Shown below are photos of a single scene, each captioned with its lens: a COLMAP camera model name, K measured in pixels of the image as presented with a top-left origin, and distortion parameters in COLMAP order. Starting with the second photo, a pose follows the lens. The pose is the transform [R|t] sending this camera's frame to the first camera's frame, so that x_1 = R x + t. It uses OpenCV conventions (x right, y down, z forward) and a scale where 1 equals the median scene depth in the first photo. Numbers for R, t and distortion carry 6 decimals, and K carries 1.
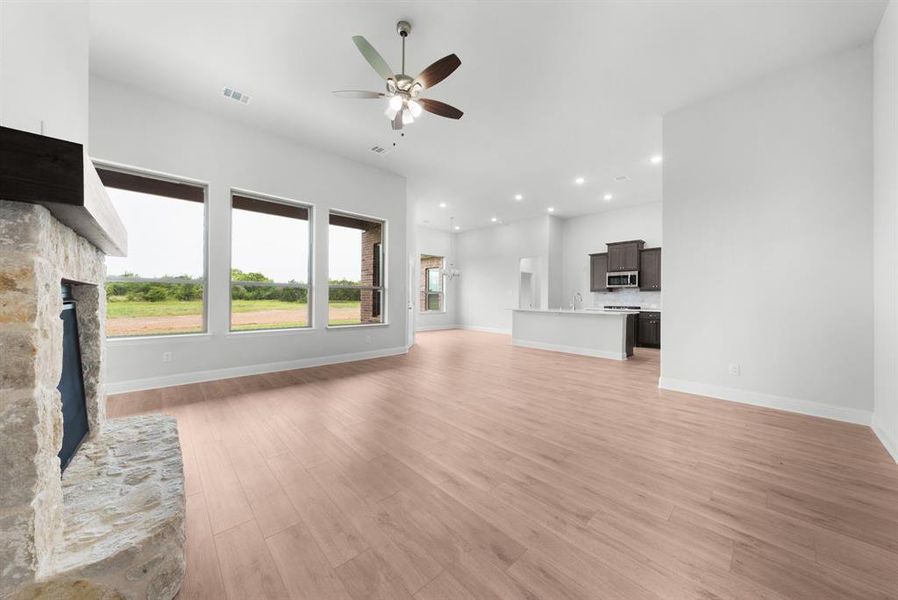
lens RADIAL K [[312.1, 0, 444.1], [0, 312.1, 298.6], [0, 0, 1]] dist [0.000256, -0.000039]
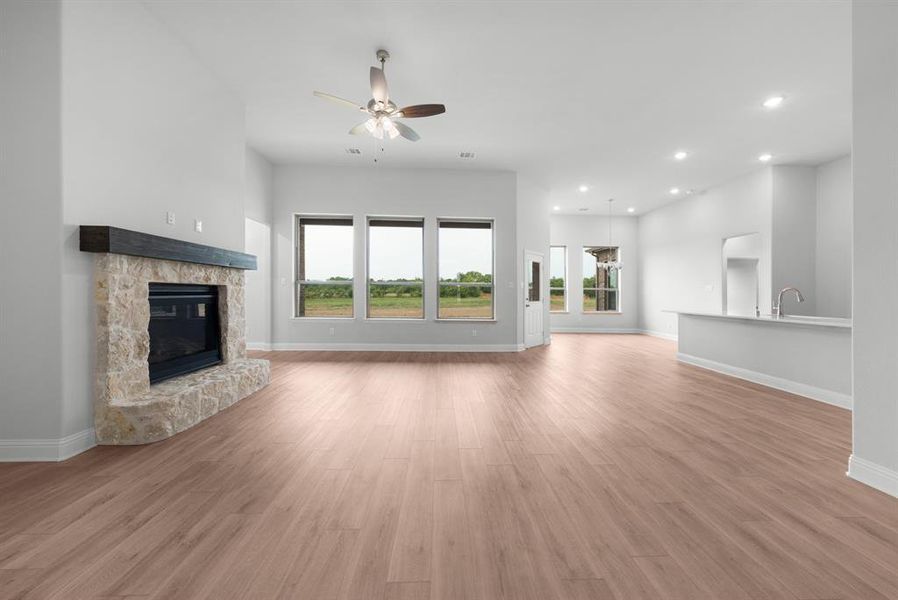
lens RADIAL K [[306.4, 0, 449.9], [0, 306.4, 296.6], [0, 0, 1]] dist [0.000606, 0.000007]
pose [[0.754895, 0.007329, -0.655804, 0.338888], [-0.007727, 0.999968, 0.002281, 0.002615], [0.655800, 0.003346, 0.754927, 0.137064]]
